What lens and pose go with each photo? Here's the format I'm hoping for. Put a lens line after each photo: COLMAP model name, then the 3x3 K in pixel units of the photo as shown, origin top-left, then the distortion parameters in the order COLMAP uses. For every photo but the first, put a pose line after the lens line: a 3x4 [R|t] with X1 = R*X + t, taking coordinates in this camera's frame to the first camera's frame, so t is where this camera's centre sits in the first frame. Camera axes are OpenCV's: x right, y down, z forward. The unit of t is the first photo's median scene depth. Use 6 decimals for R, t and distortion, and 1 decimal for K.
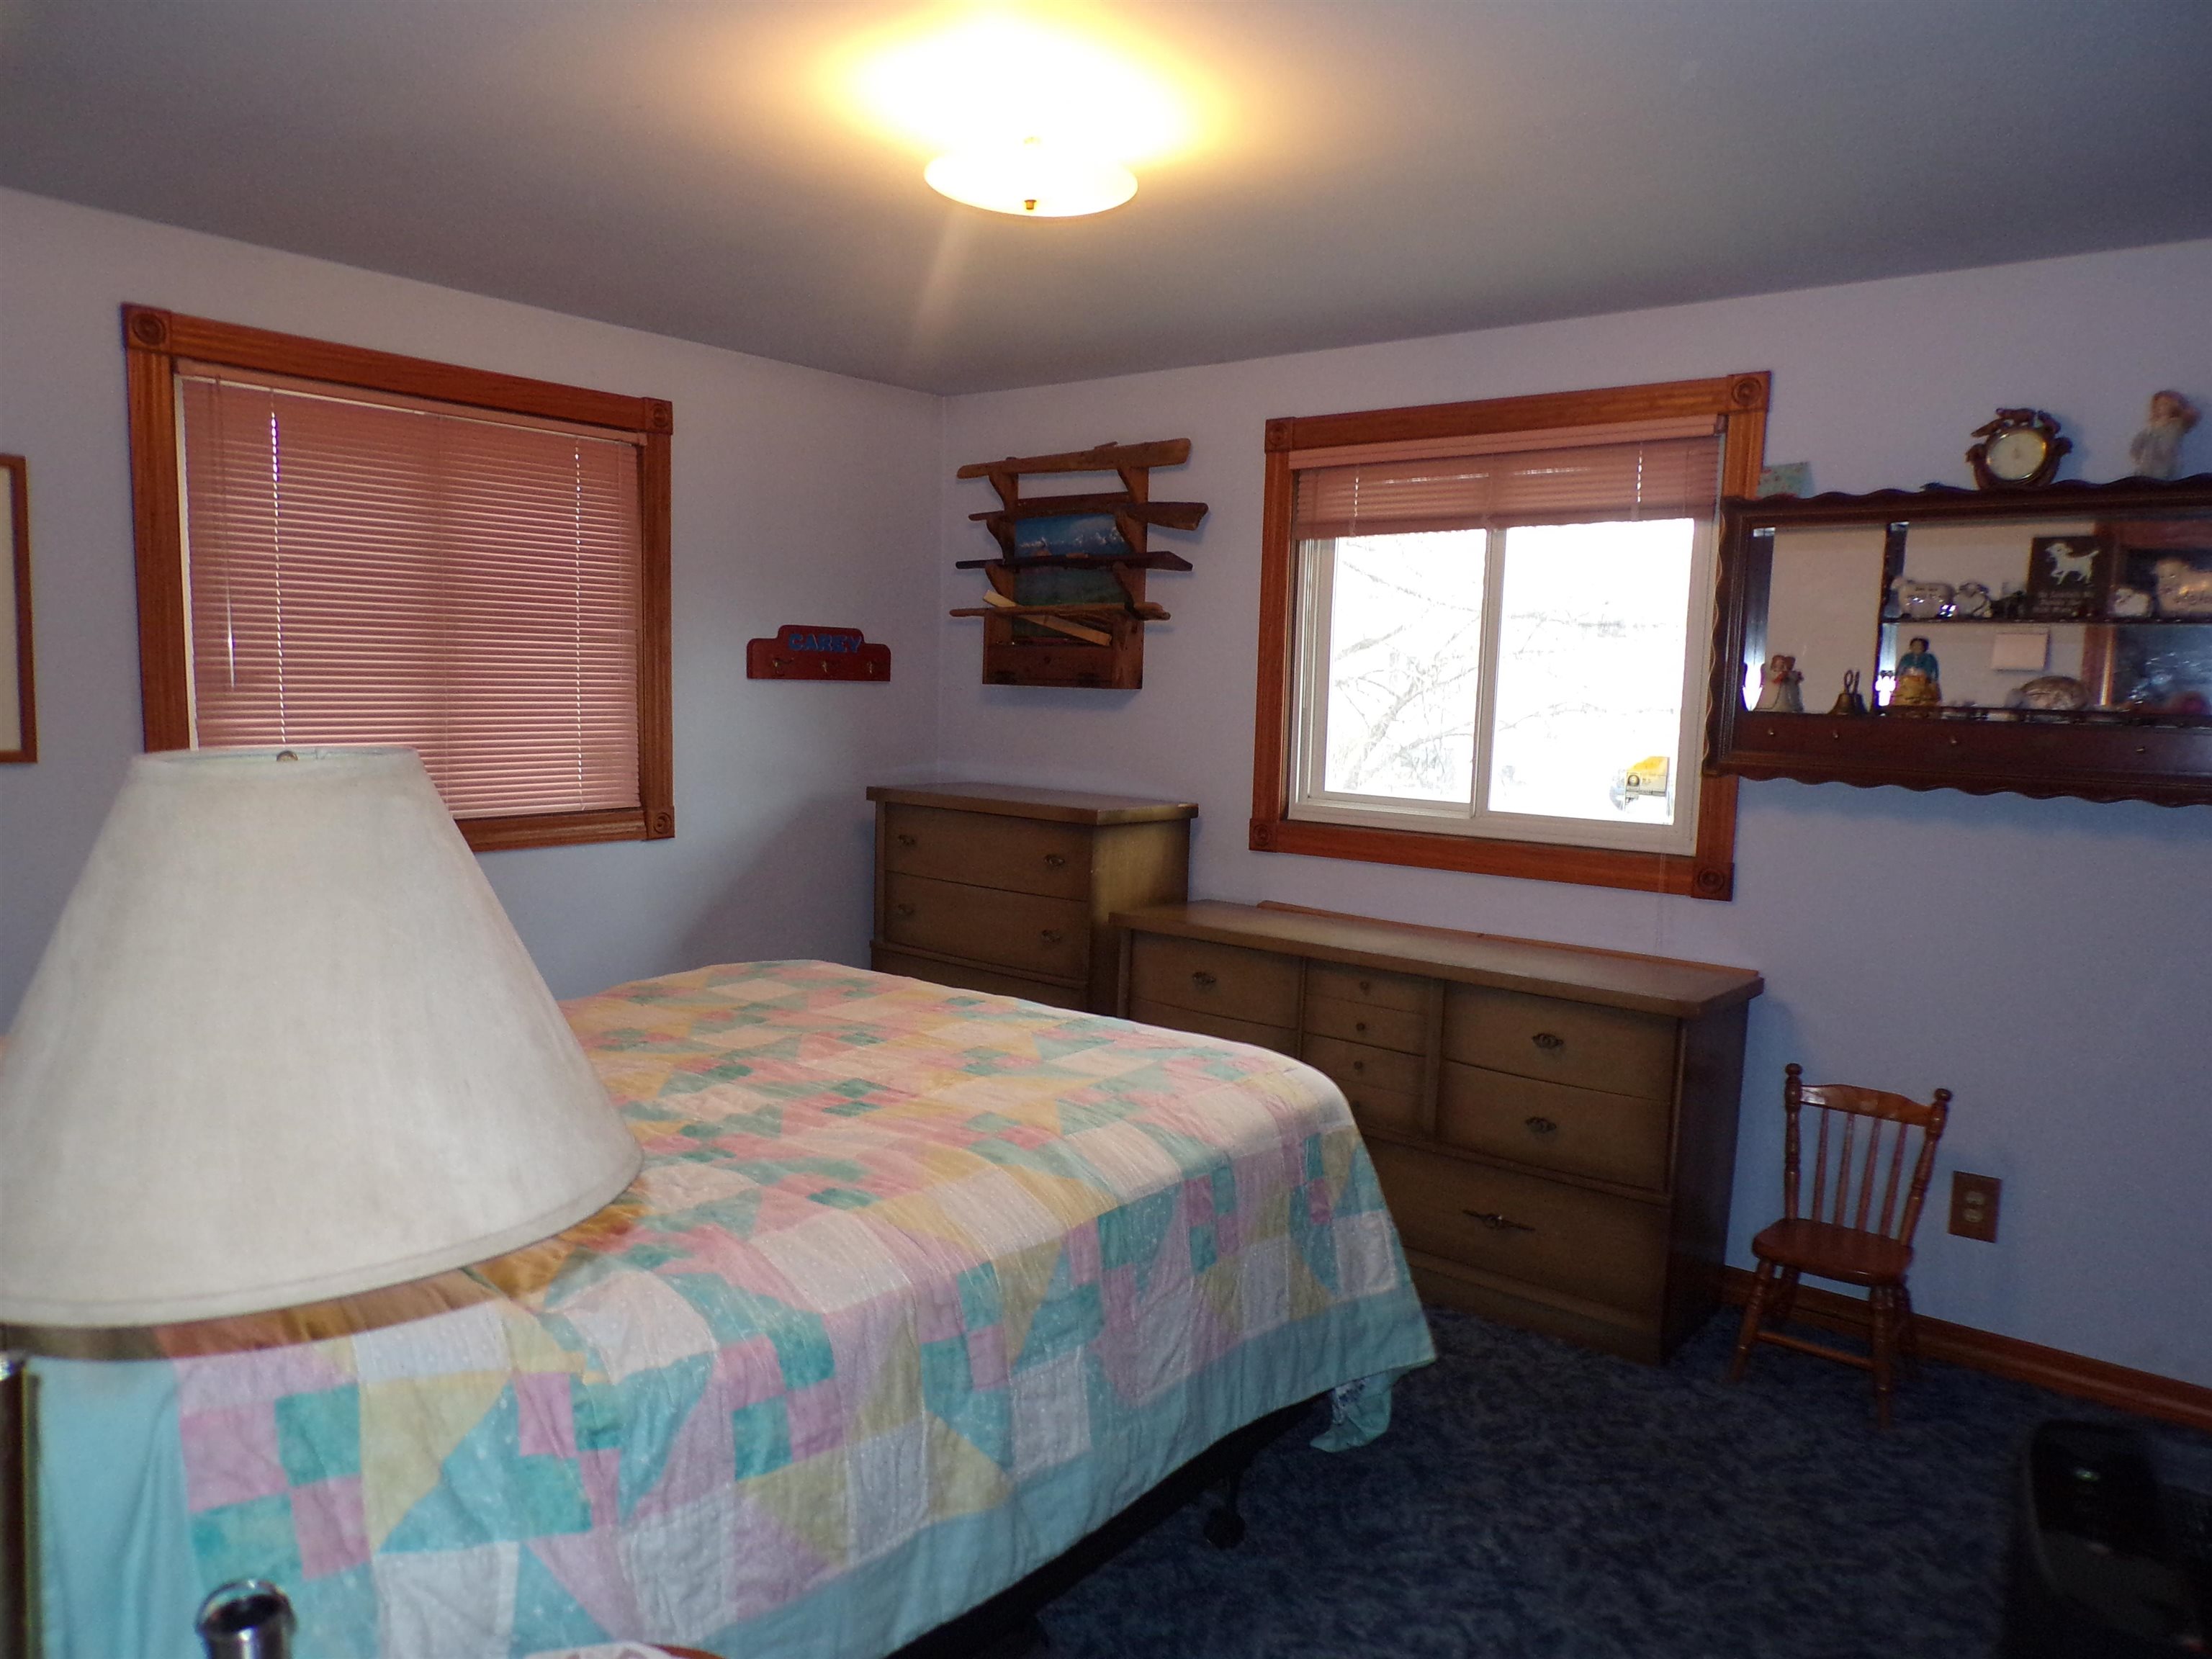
lens RADIAL K [[1515.3, 0, 1106.0], [0, 1515.3, 829.5], [0, 0, 1]] dist [0.018352, 0.000487]
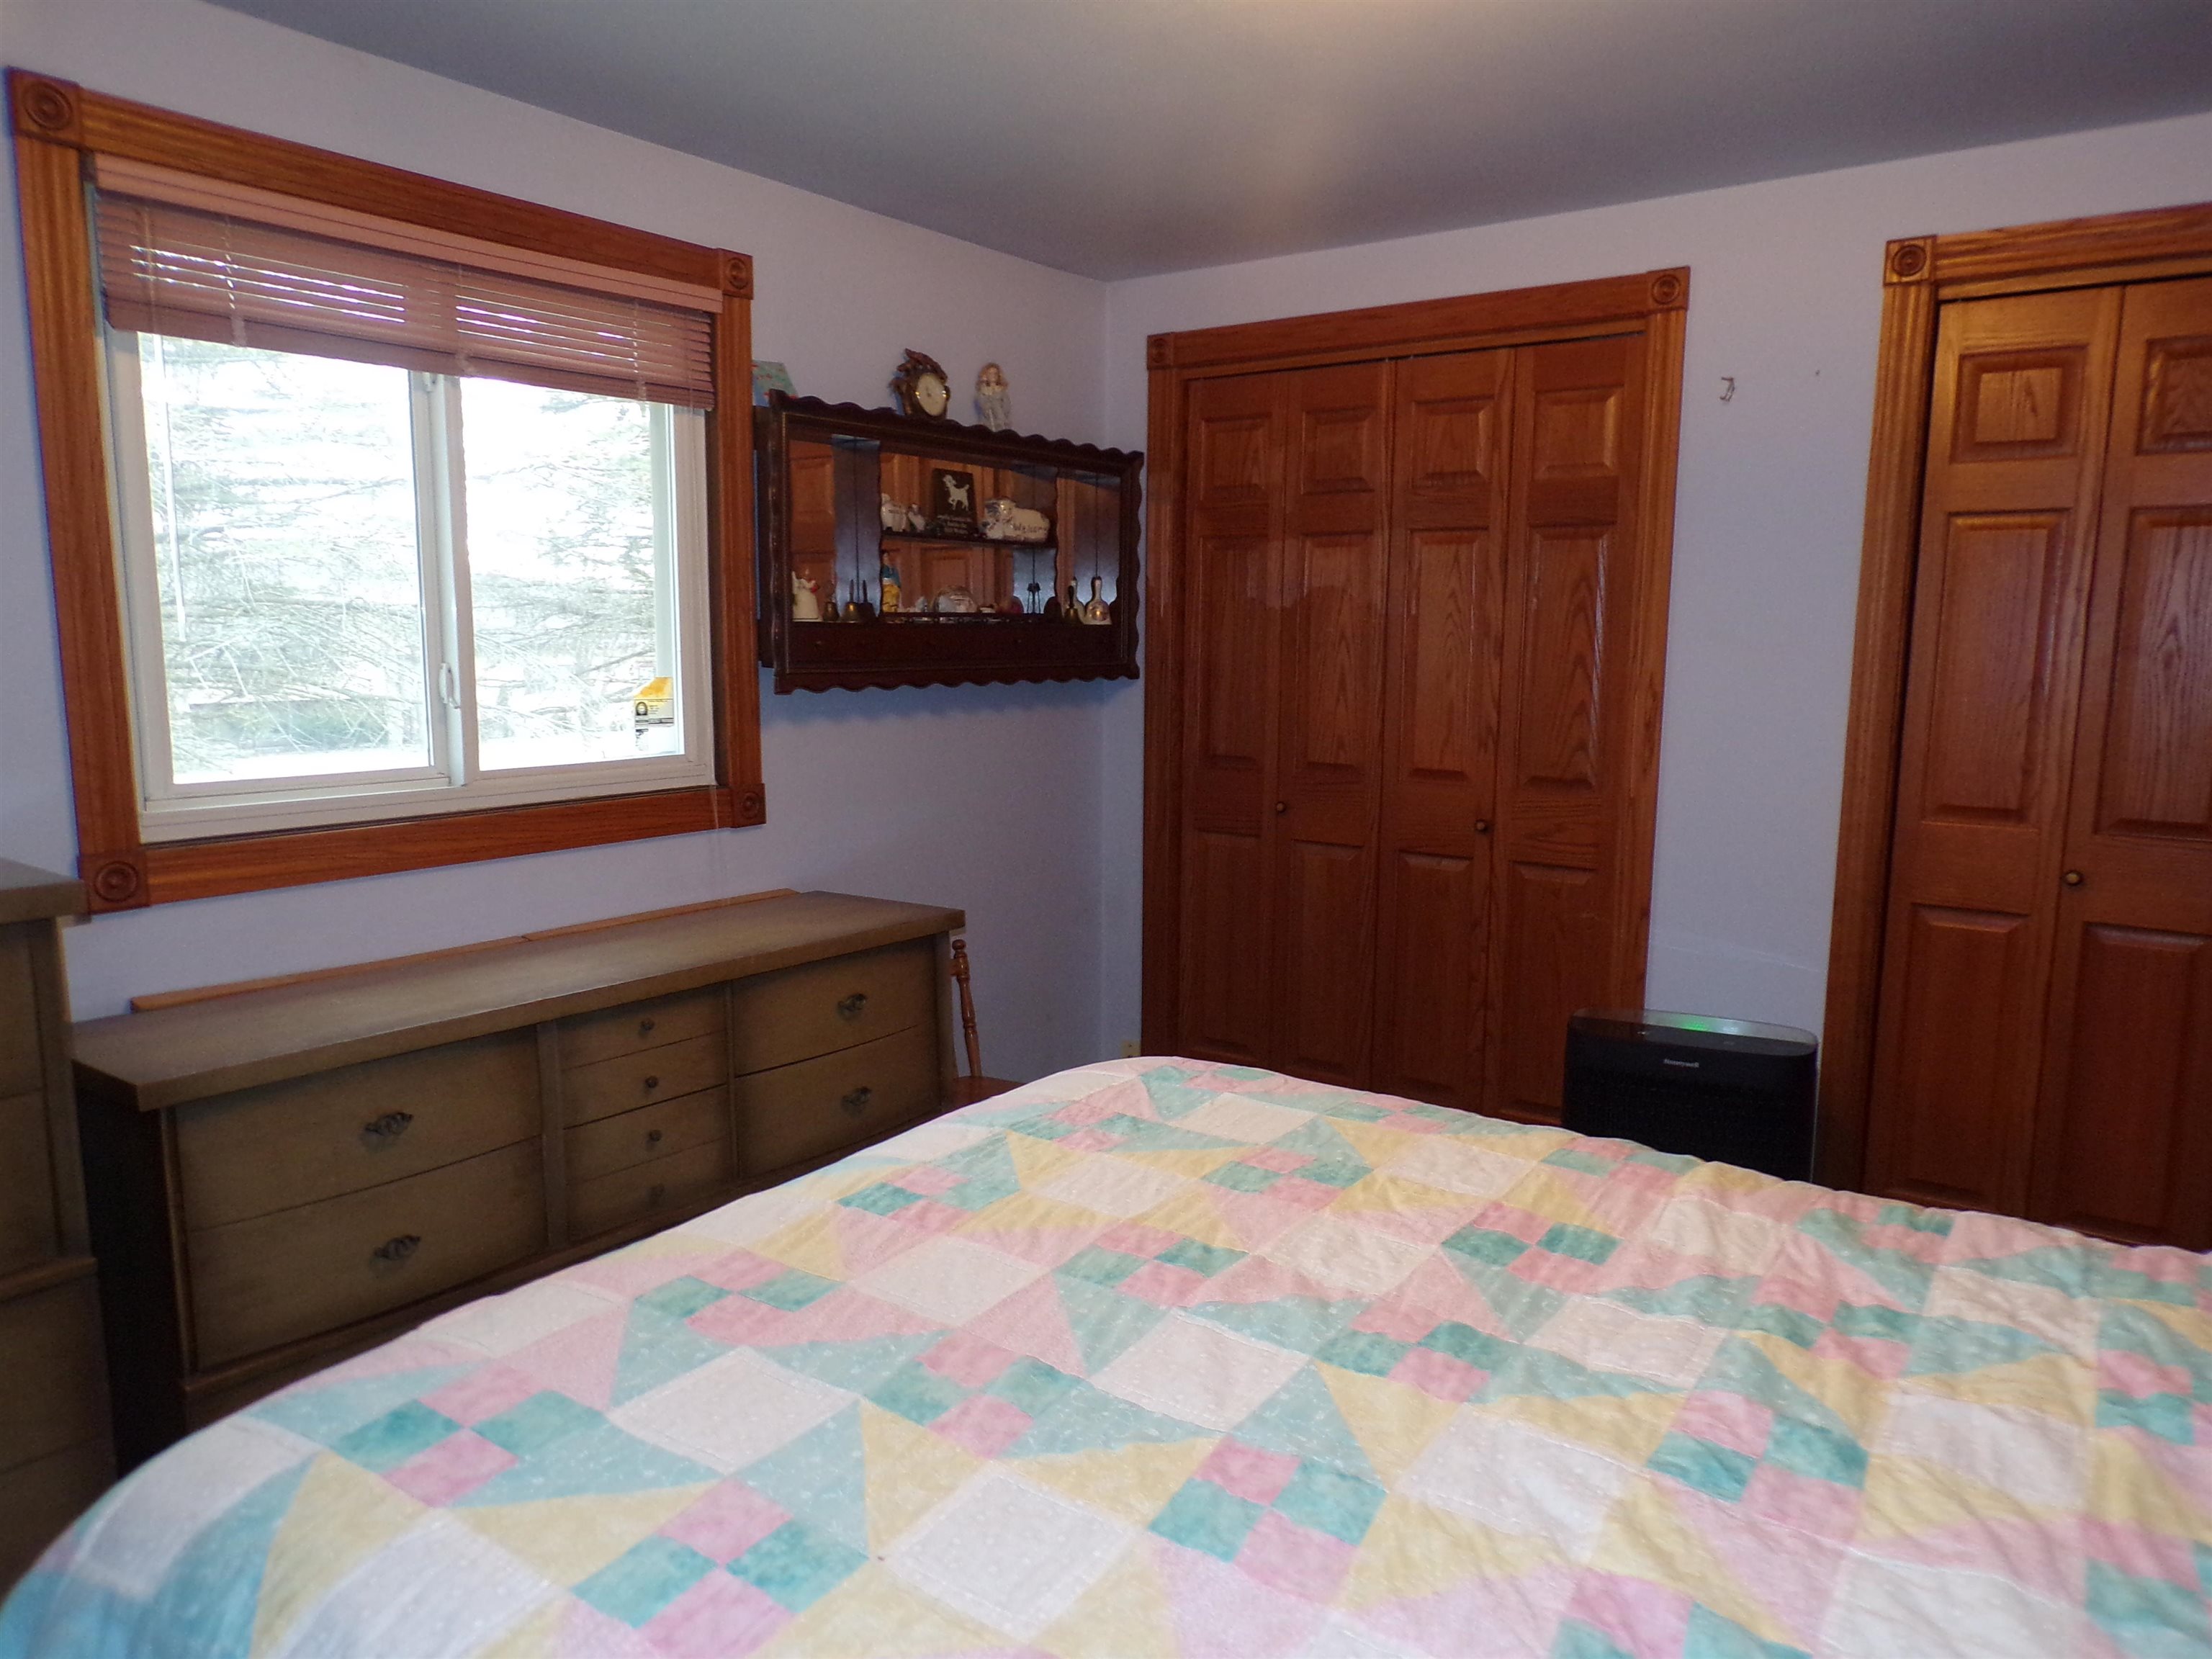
lens RADIAL K [[1515.3, 0, 1106.0], [0, 1515.3, 829.5], [0, 0, 1]] dist [0.018352, 0.000487]
pose [[-0.040711, -0.162843, 0.985812, -0.537187], [0.095989, 0.981429, 0.166083, -0.086844], [-0.994550, 0.101388, -0.024324, 0.814010]]
